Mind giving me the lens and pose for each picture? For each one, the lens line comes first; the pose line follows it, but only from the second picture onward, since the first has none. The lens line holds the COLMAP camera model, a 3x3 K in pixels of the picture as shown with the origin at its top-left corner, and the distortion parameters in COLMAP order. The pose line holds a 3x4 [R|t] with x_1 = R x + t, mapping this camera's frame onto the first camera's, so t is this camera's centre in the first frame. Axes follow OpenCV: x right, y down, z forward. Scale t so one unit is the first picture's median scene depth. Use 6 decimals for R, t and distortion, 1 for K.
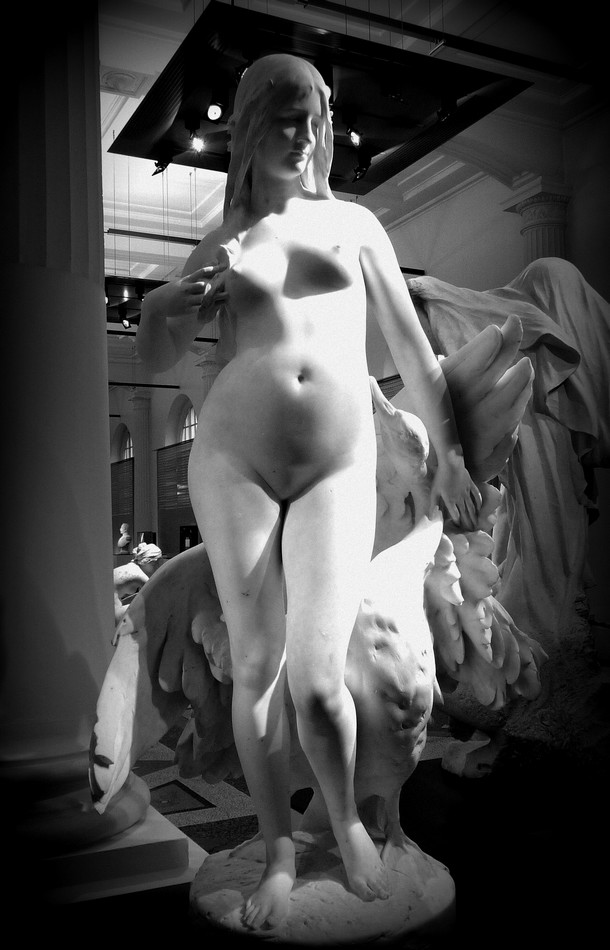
lens RADIAL K [[915.2, 0, 305.7], [0, 915.2, 476.8], [0, 0, 1]] dist [-0.045697, 0.000000]
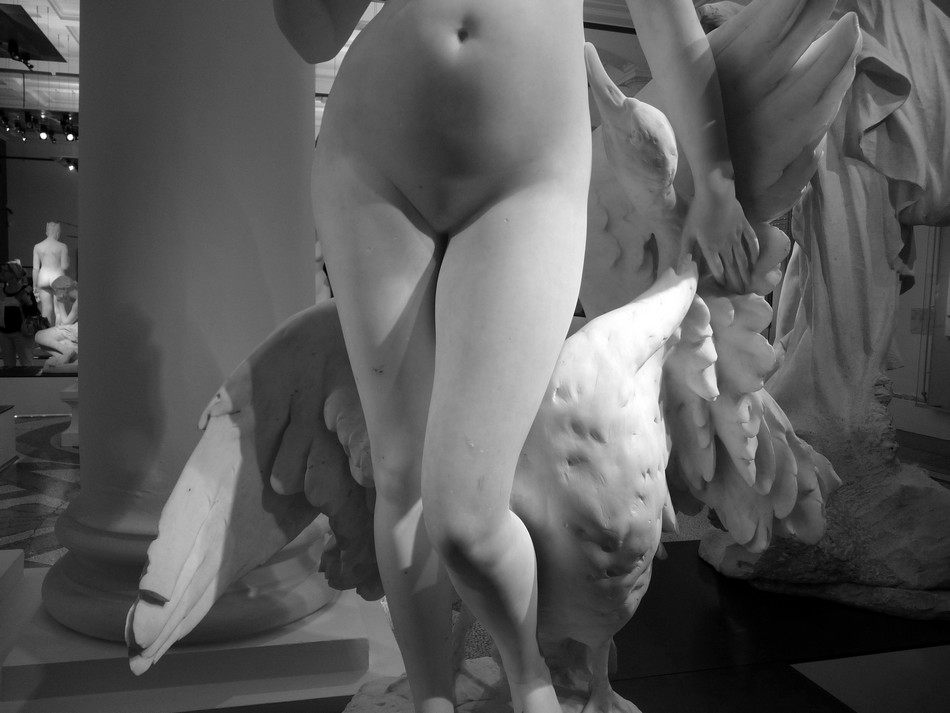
lens RADIAL K [[788.6, 0, 464.8], [0, 788.6, 342.1], [0, 0, 1]] dist [-0.047913, 0.038230]
pose [[0.981548, 0.057472, -0.182375, 0.092440], [-0.033018, 0.990377, 0.134396, 0.024198], [0.188344, -0.125894, 0.974001, 0.401837]]
